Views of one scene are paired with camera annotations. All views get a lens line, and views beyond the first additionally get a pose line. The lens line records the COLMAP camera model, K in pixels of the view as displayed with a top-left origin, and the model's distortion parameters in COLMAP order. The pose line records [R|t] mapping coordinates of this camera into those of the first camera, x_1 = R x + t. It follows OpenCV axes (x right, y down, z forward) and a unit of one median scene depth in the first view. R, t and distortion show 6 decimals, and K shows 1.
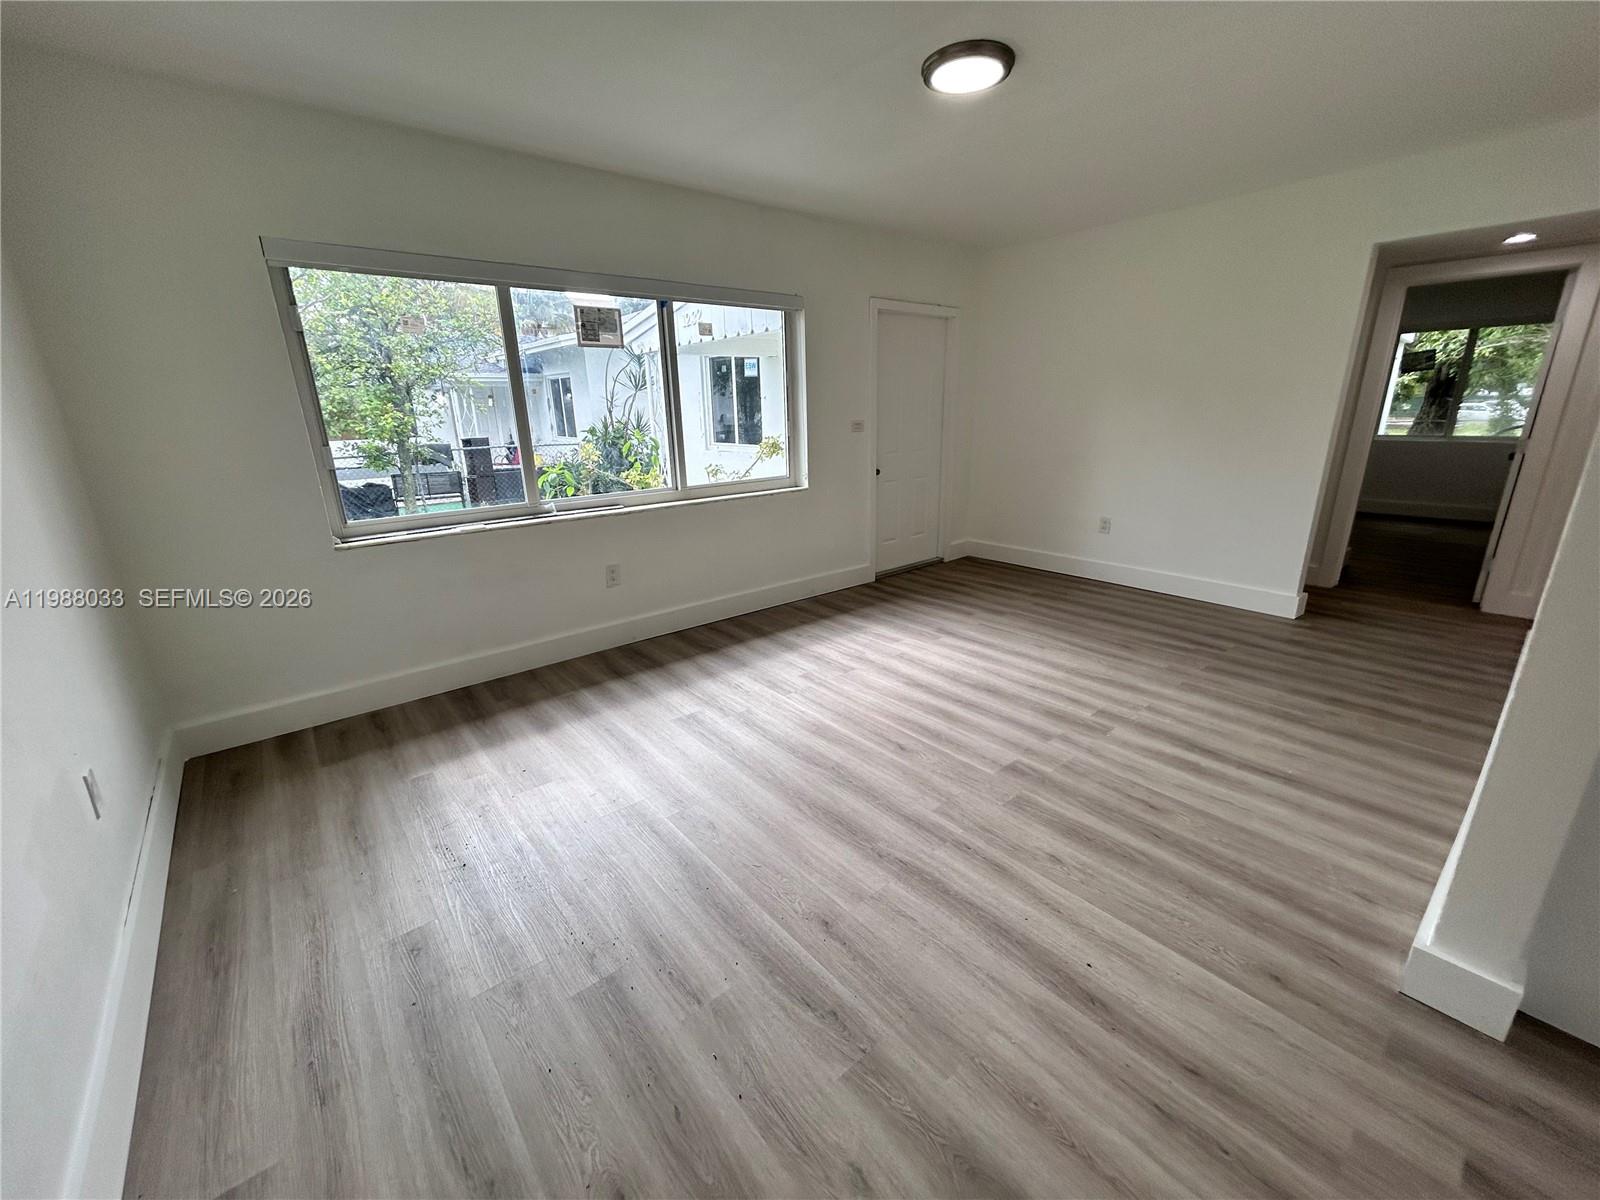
lens RADIAL K [[645.3, 0, 800.0], [0, 645.3, 600.0], [0, 0, 1]] dist [-0.002753, 0.003455]
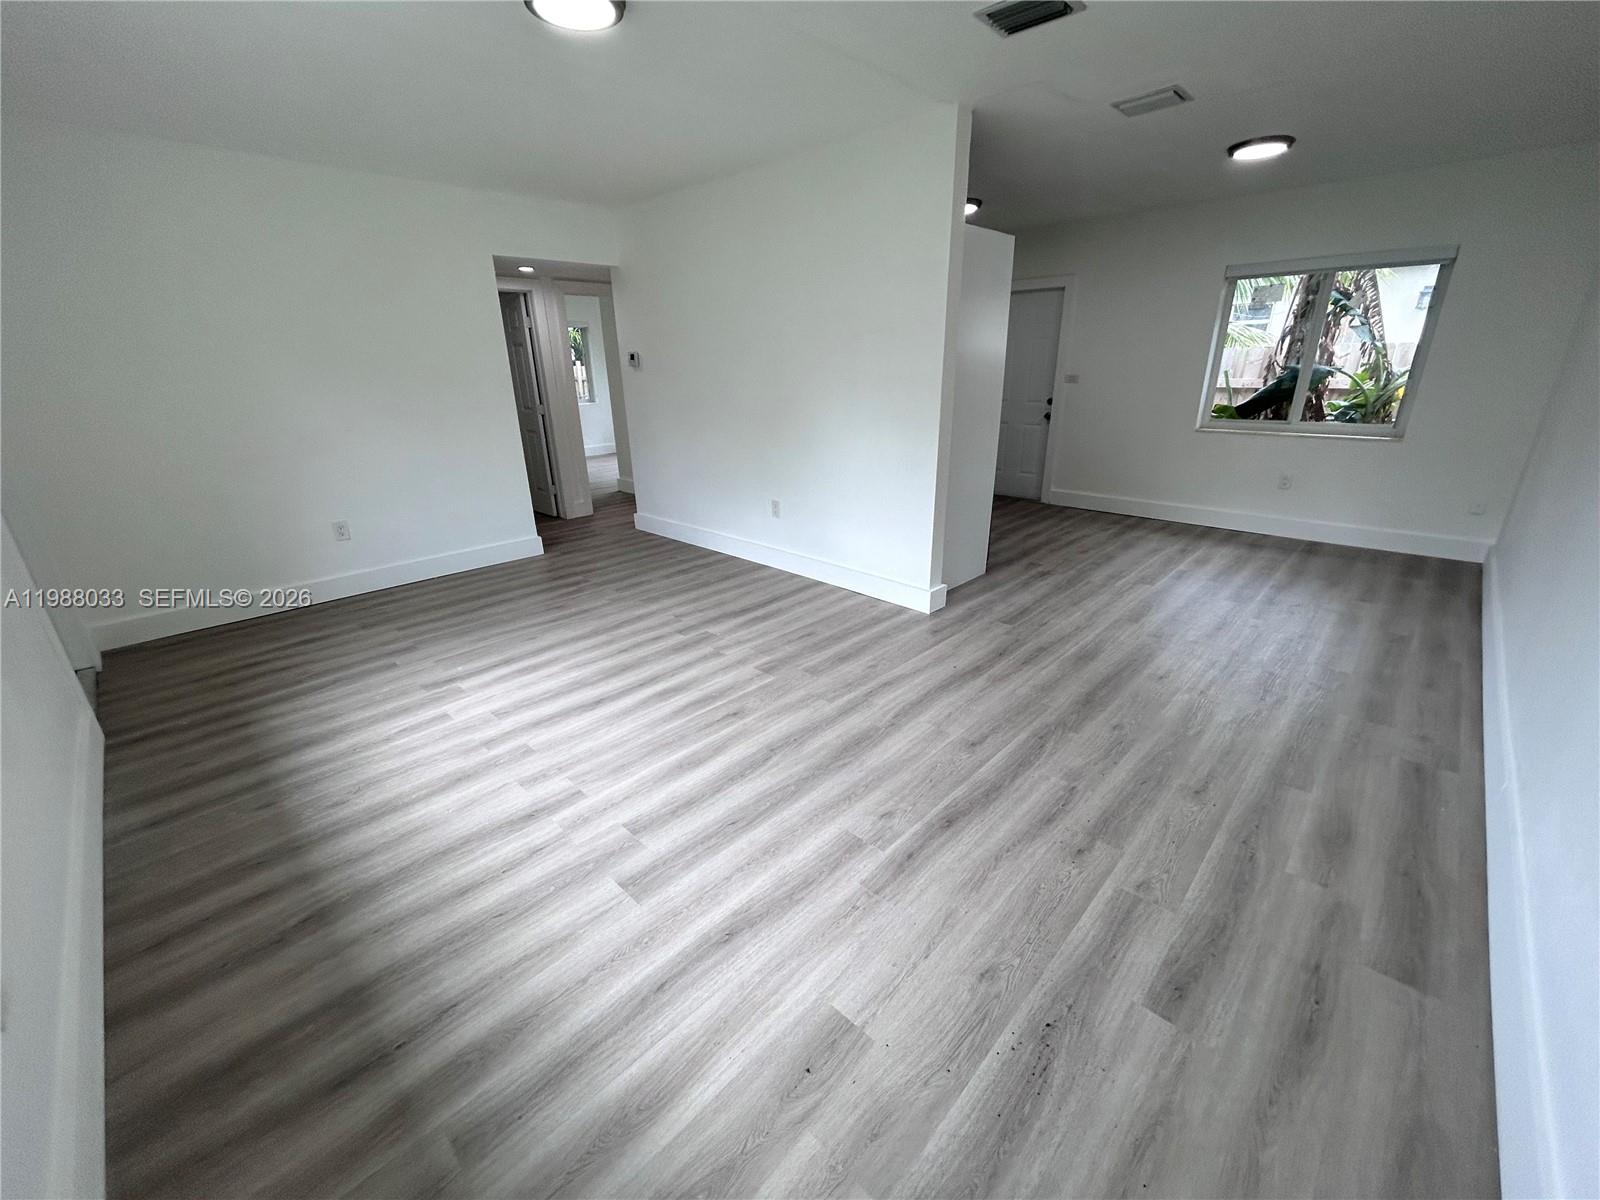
lens RADIAL K [[645.3, 0, 800.0], [0, 645.3, 600.0], [0, 0, 1]] dist [-0.002753, 0.003455]
pose [[-0.105978, -0.324428, 0.939955, -0.622883], [0.310618, 0.887174, 0.341232, -0.205206], [-0.944608, 0.328130, 0.006753, 0.679638]]
